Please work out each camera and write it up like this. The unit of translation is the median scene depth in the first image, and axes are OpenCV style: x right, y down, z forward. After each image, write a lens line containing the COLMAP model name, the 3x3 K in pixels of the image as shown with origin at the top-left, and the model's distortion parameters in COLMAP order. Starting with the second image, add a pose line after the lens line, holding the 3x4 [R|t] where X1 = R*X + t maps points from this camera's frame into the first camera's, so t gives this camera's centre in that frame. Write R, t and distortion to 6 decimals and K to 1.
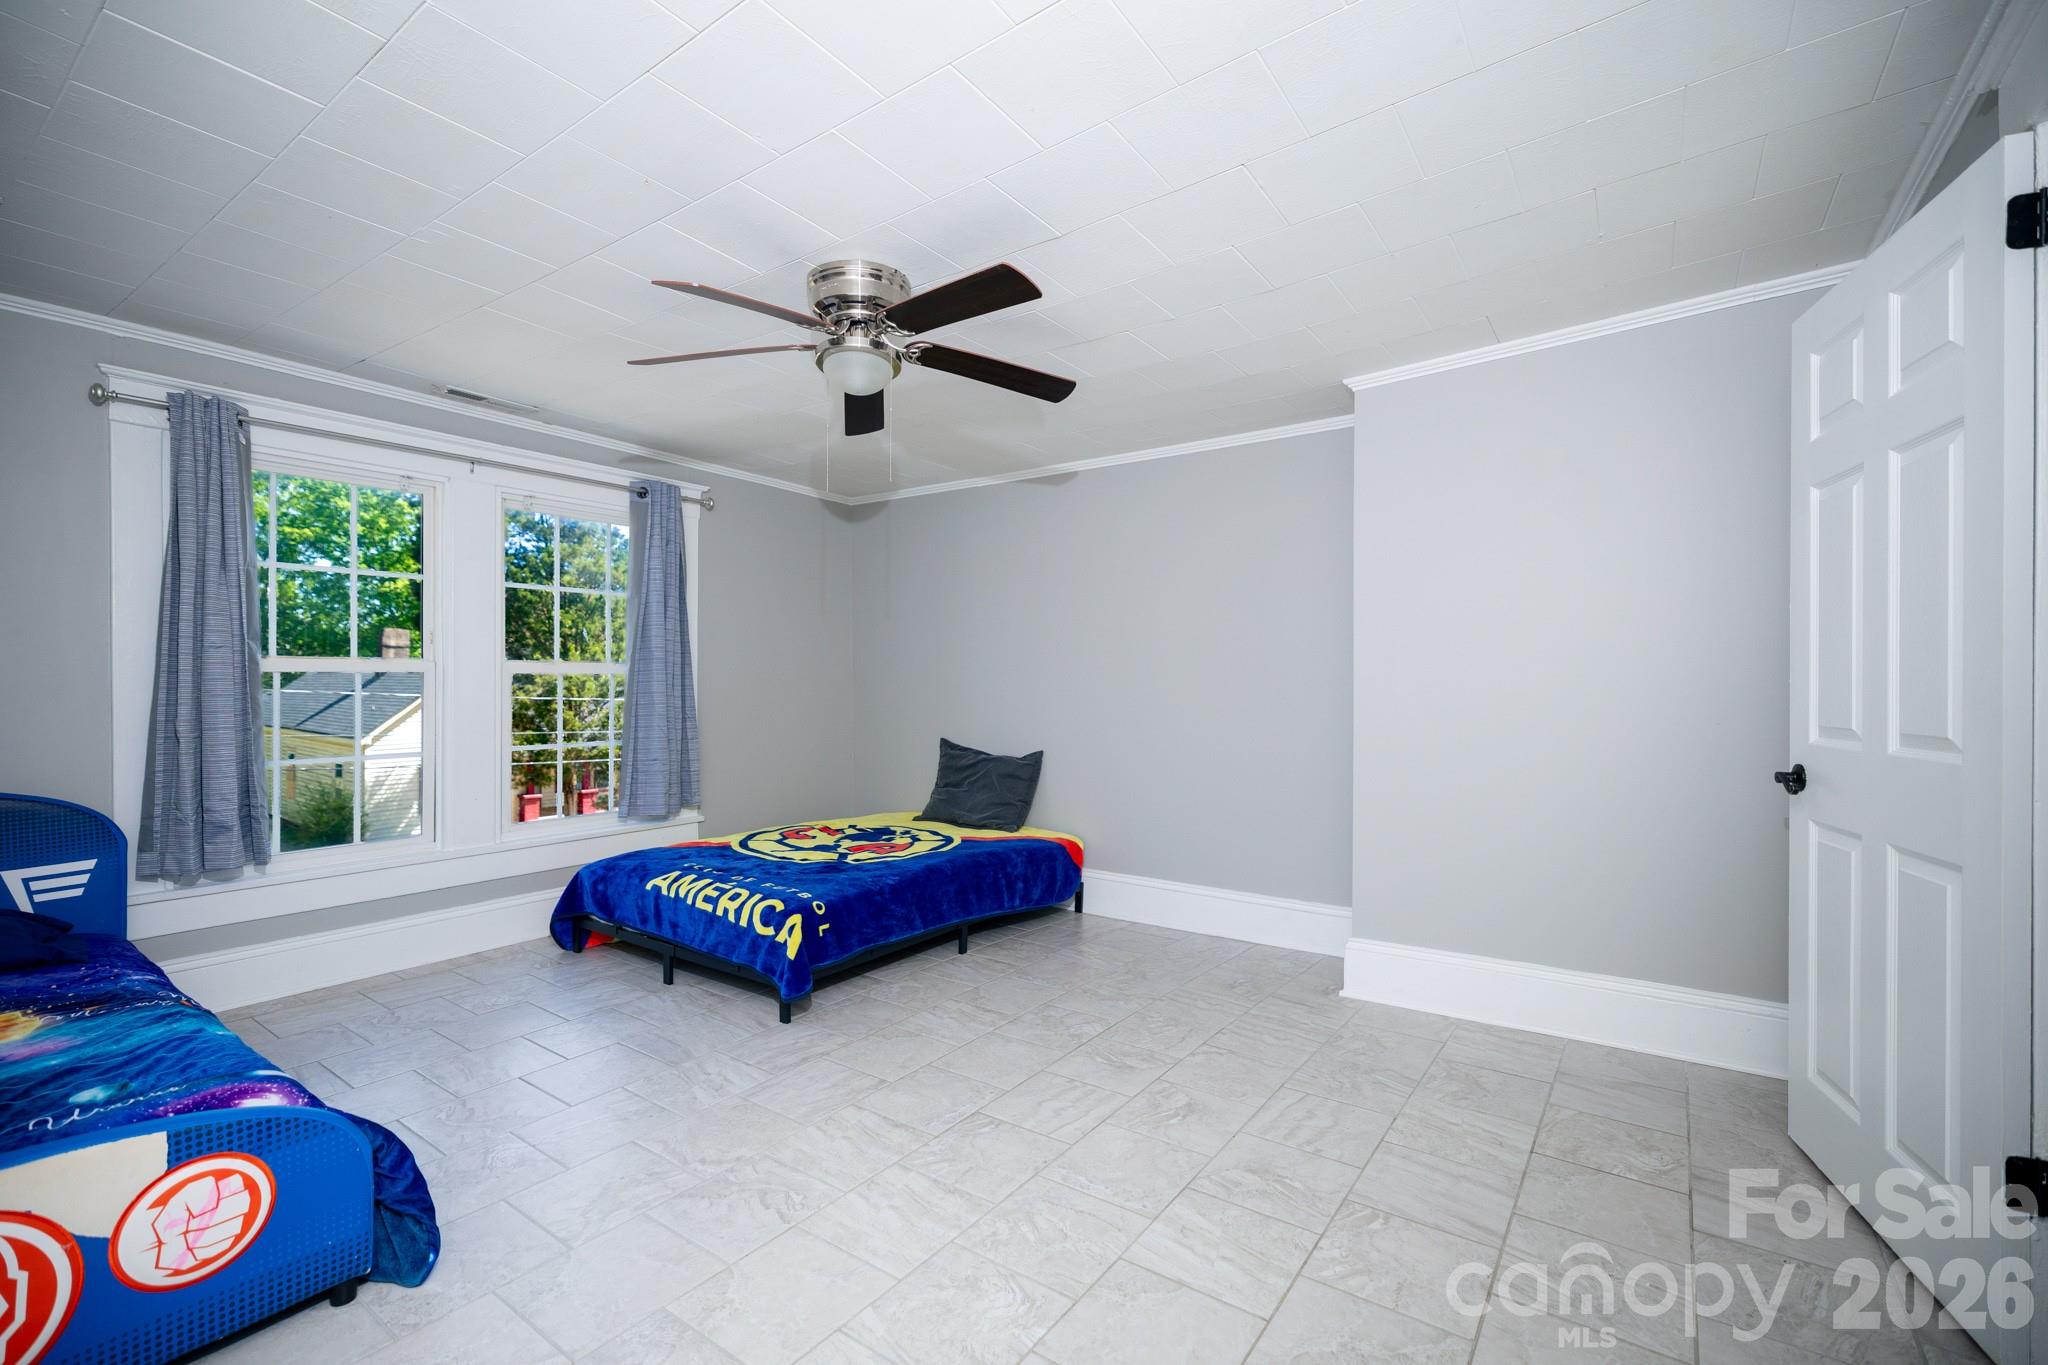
lens RADIAL K [[878.6, 0, 1020.2], [0, 878.6, 678.1], [0, 0, 1]] dist [0.004157, 0.000371]
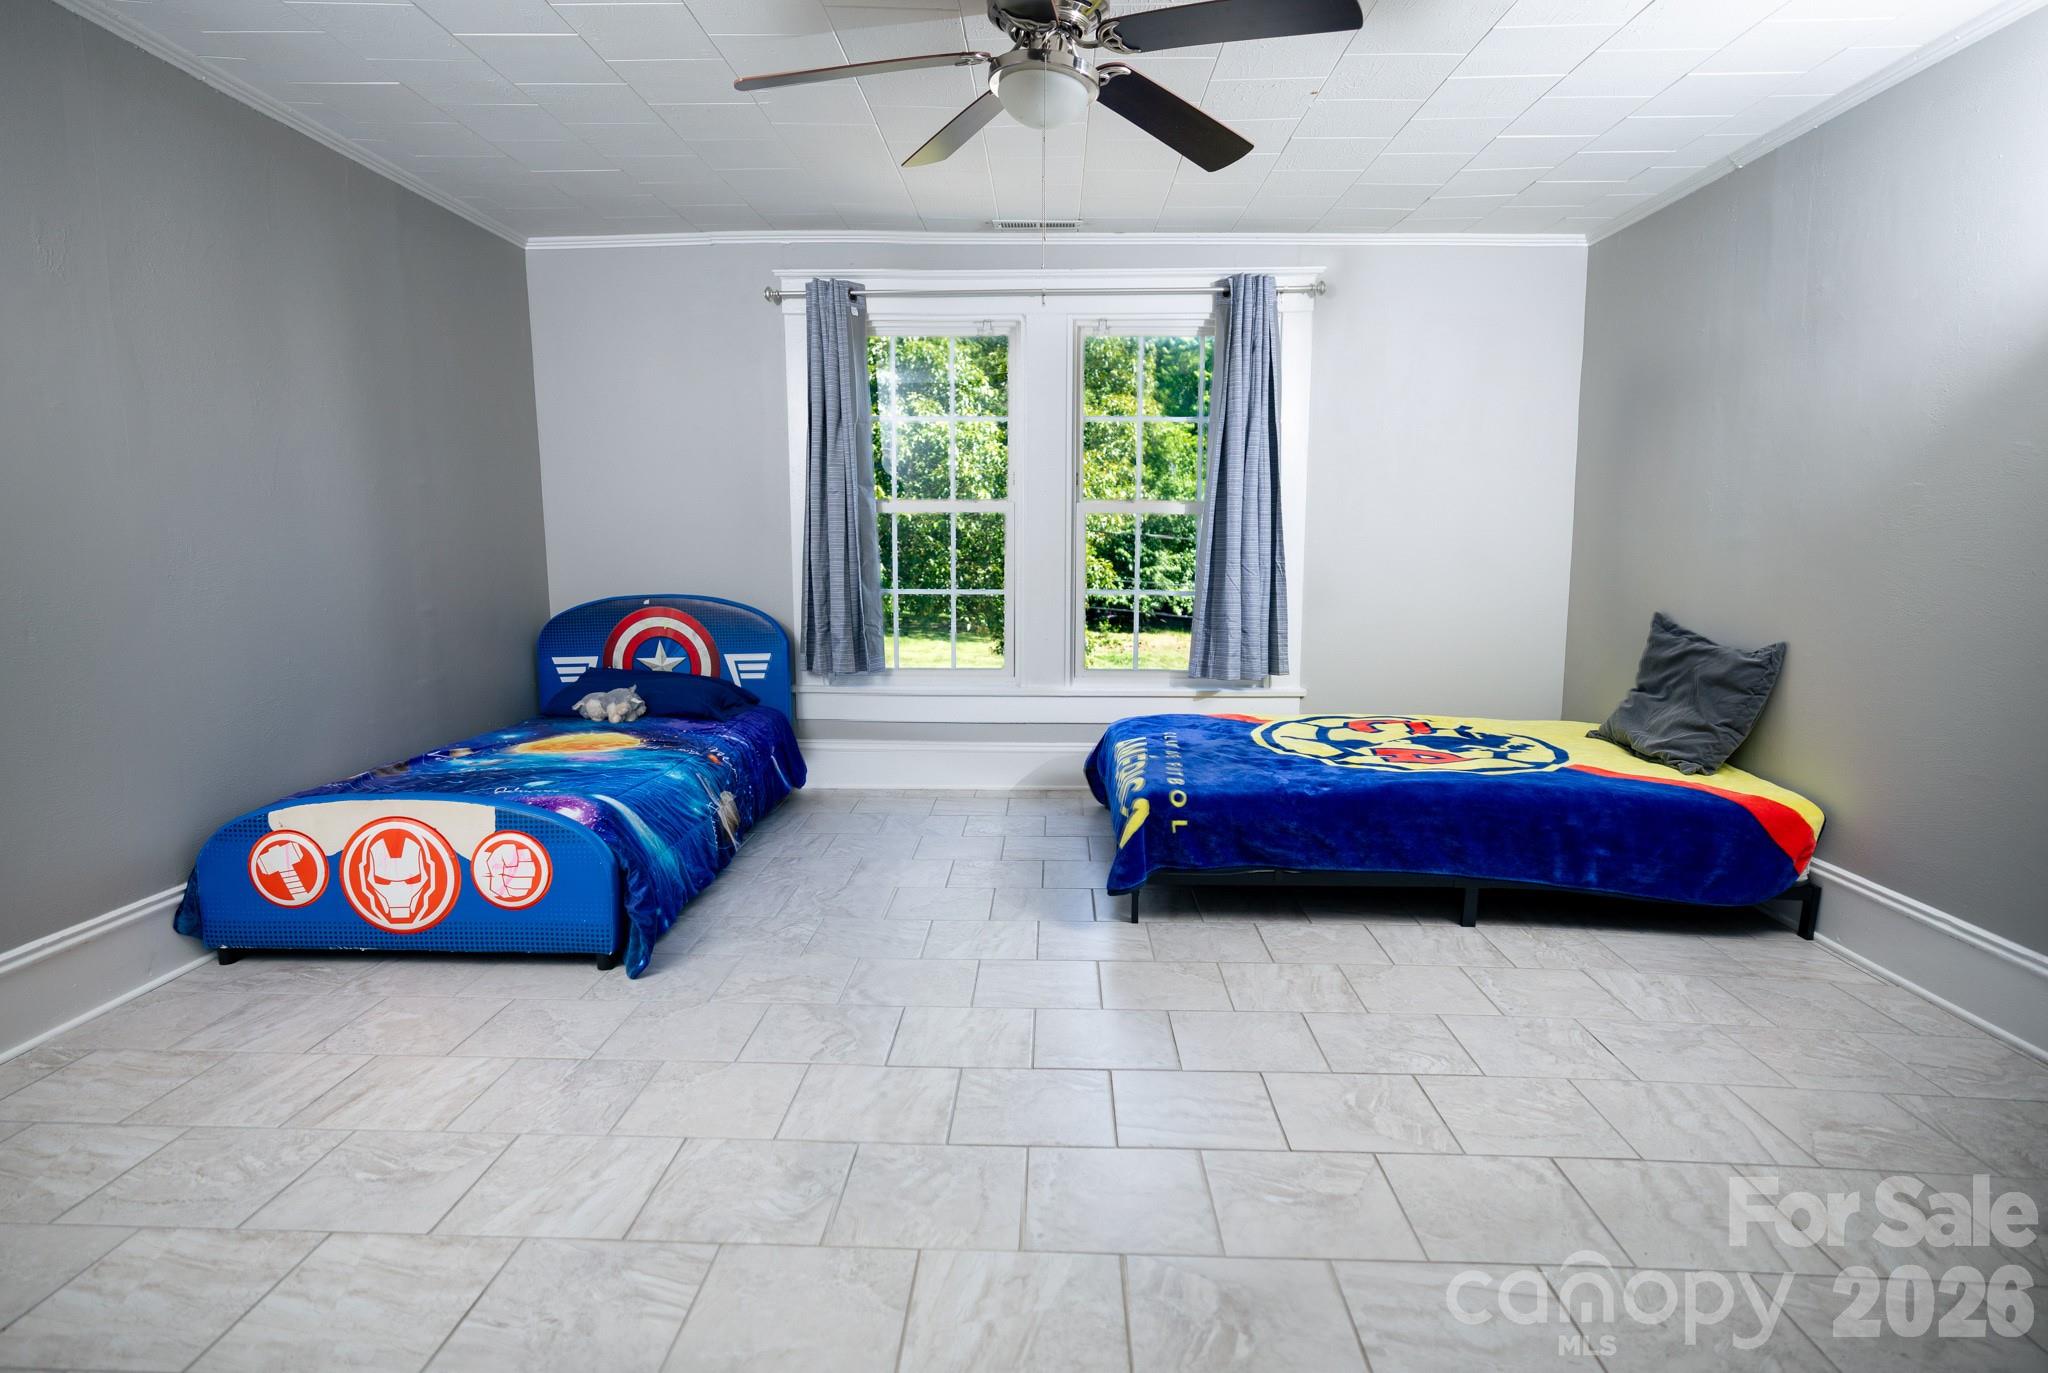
lens RADIAL K [[1114.6, 0, 1024.0], [0, 1114.6, 686.5], [0, 0, 1]] dist [-0.004610, 0.000306]
pose [[0.567132, 0.110975, -0.816117, 0.525600], [0.001296, 0.990760, 0.135624, 0.022206], [0.823626, -0.077974, 0.561747, 0.328963]]
